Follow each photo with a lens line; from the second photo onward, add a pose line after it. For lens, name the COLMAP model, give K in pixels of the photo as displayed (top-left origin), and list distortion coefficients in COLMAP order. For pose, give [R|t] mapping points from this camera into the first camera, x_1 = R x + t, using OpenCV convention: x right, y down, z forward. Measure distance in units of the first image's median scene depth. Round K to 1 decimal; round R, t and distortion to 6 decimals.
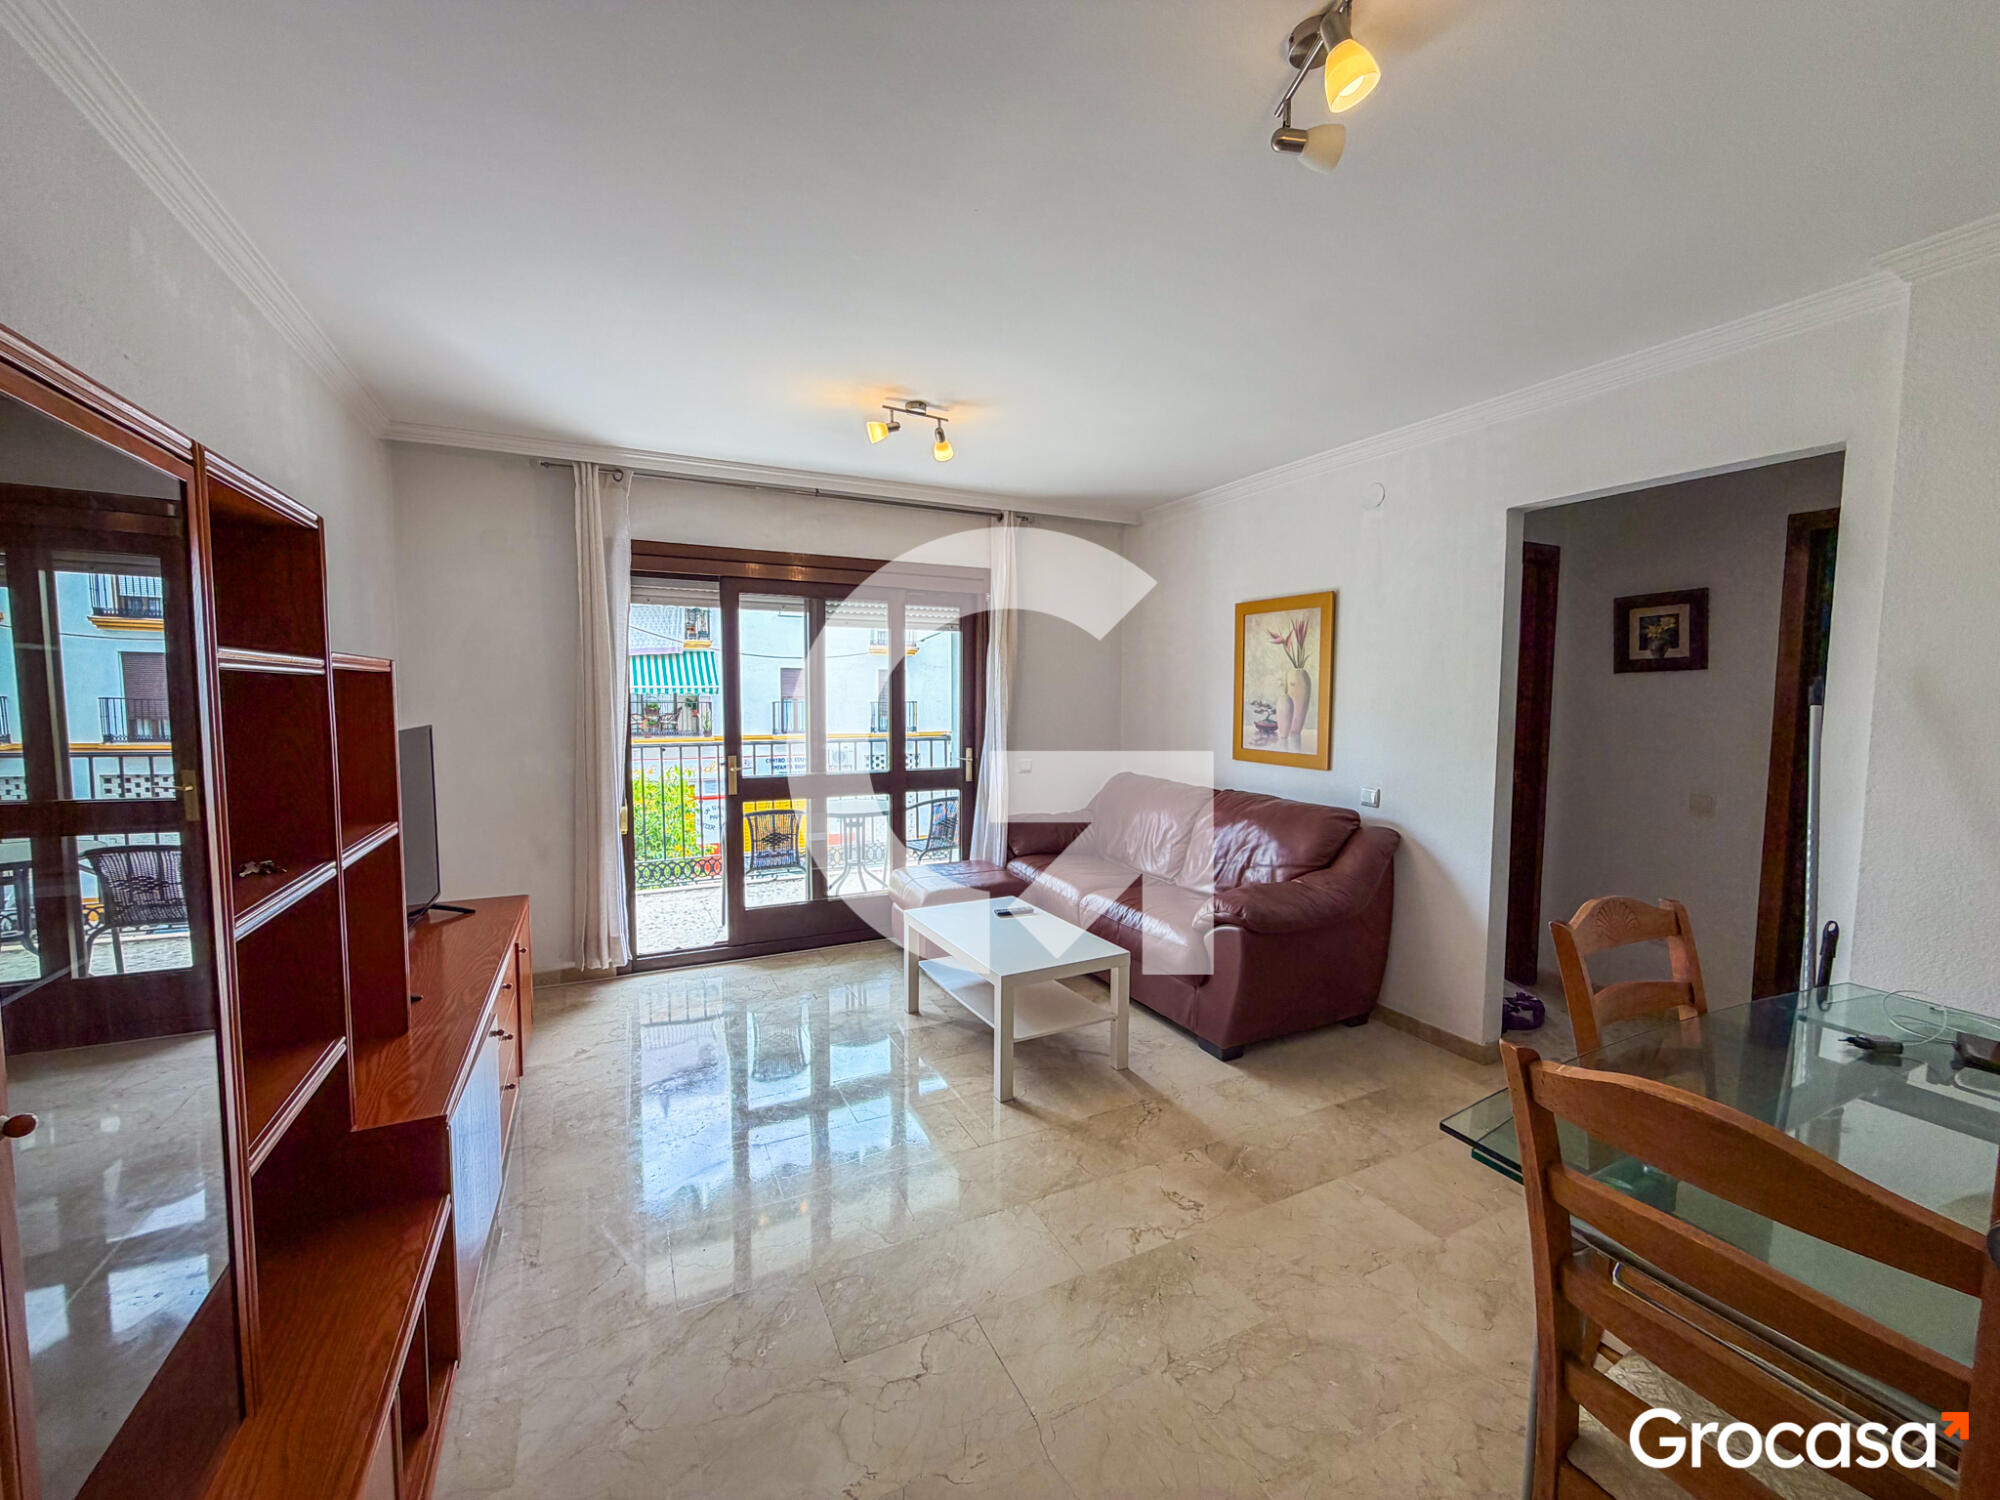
lens RADIAL K [[796.1, 0, 995.6], [0, 796.1, 752.8], [0, 0, 1]] dist [-0.000328, 0.000880]
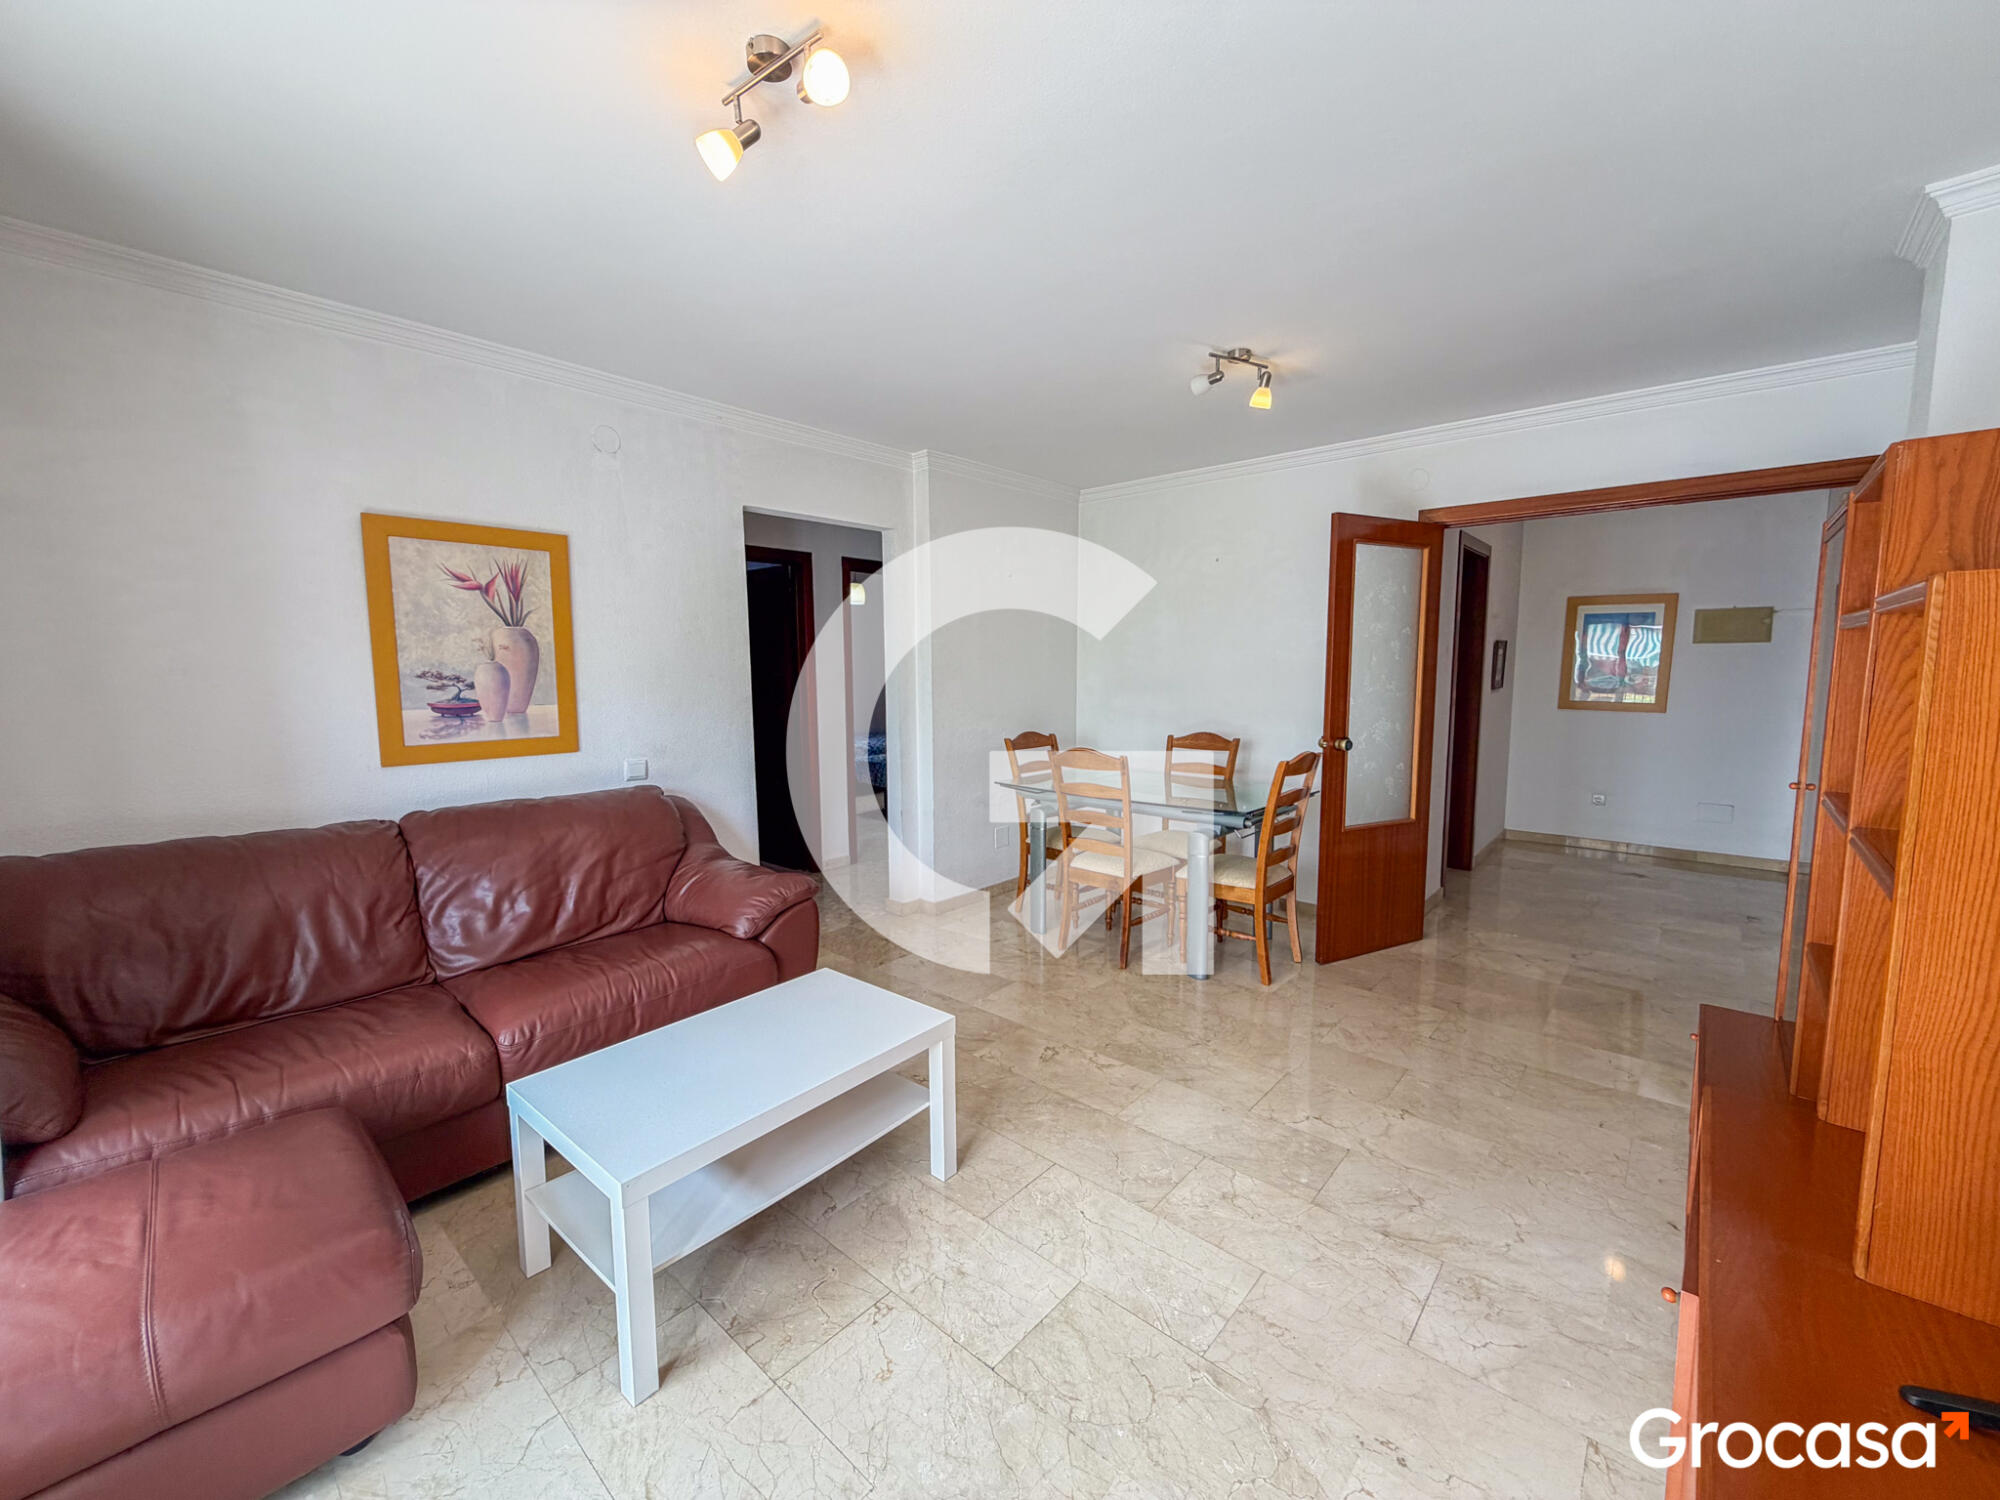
lens RADIAL K [[796.1, 0, 993.1], [0, 796.1, 749.7], [0, 0, 1]] dist [-0.000328, 0.000880]
pose [[-0.382182, -0.098831, 0.918787, -0.498474], [0.075481, 0.987603, 0.137630, -0.059838], [-0.920999, 0.121950, -0.369984, 0.868804]]
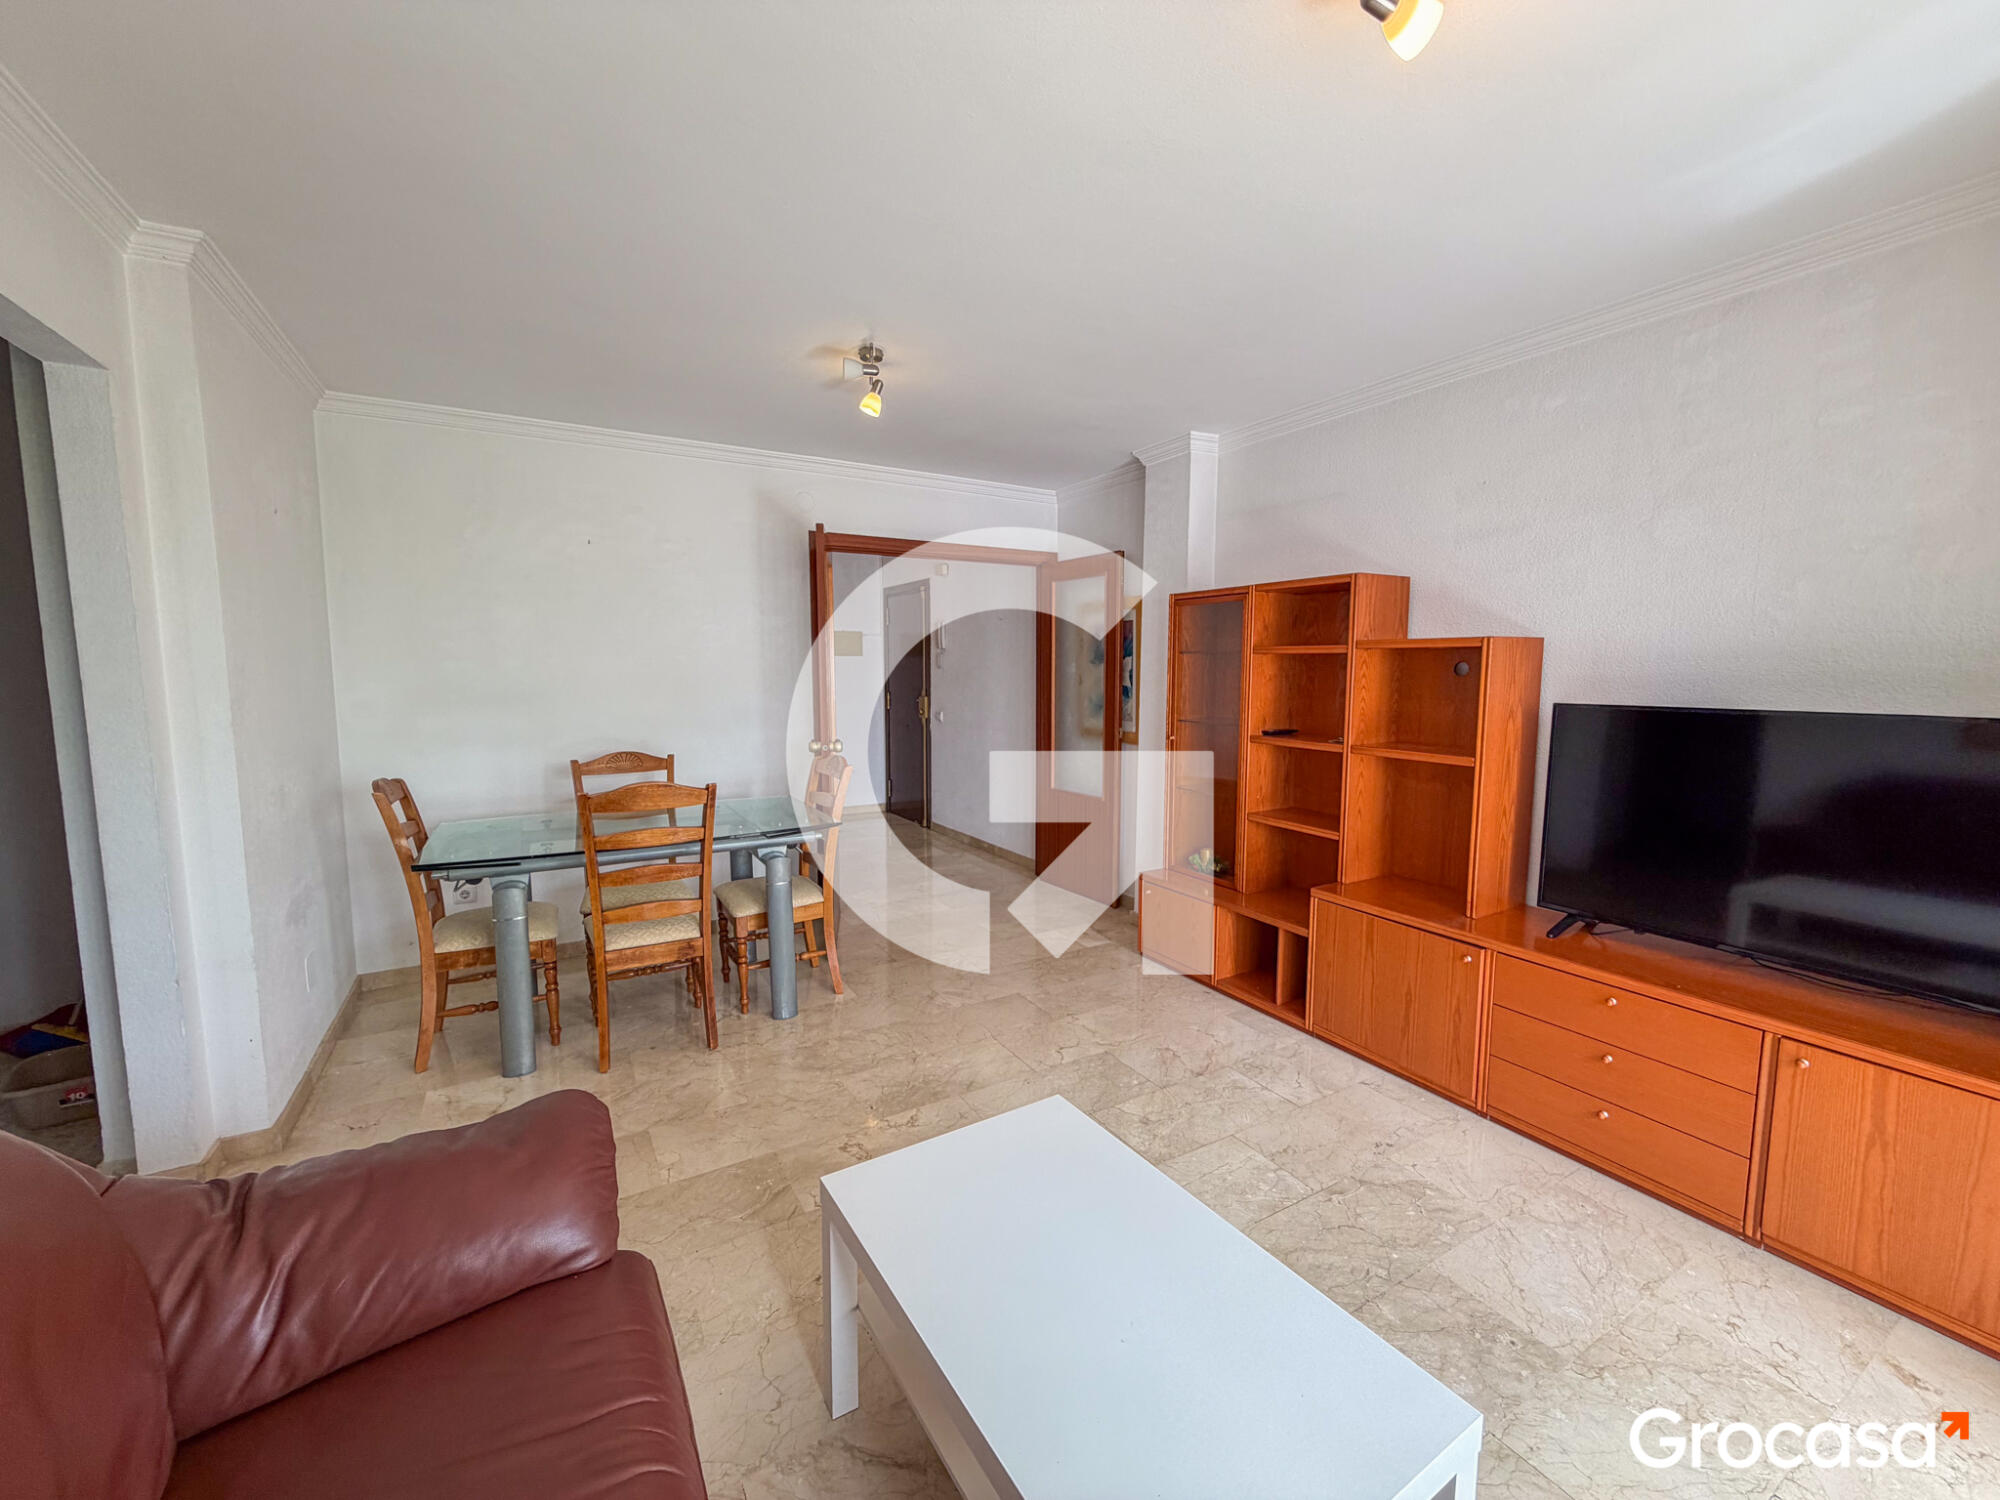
lens RADIAL K [[796.1, 0, 1003.7], [0, 796.1, 744.3], [0, 0, 1]] dist [-0.000328, 0.000880]
pose [[-0.996854, 0.002887, -0.079207, 0.072599], [-0.010564, 0.985581, 0.168876, -0.076577], [0.078553, 0.169181, -0.982450, 1.125221]]
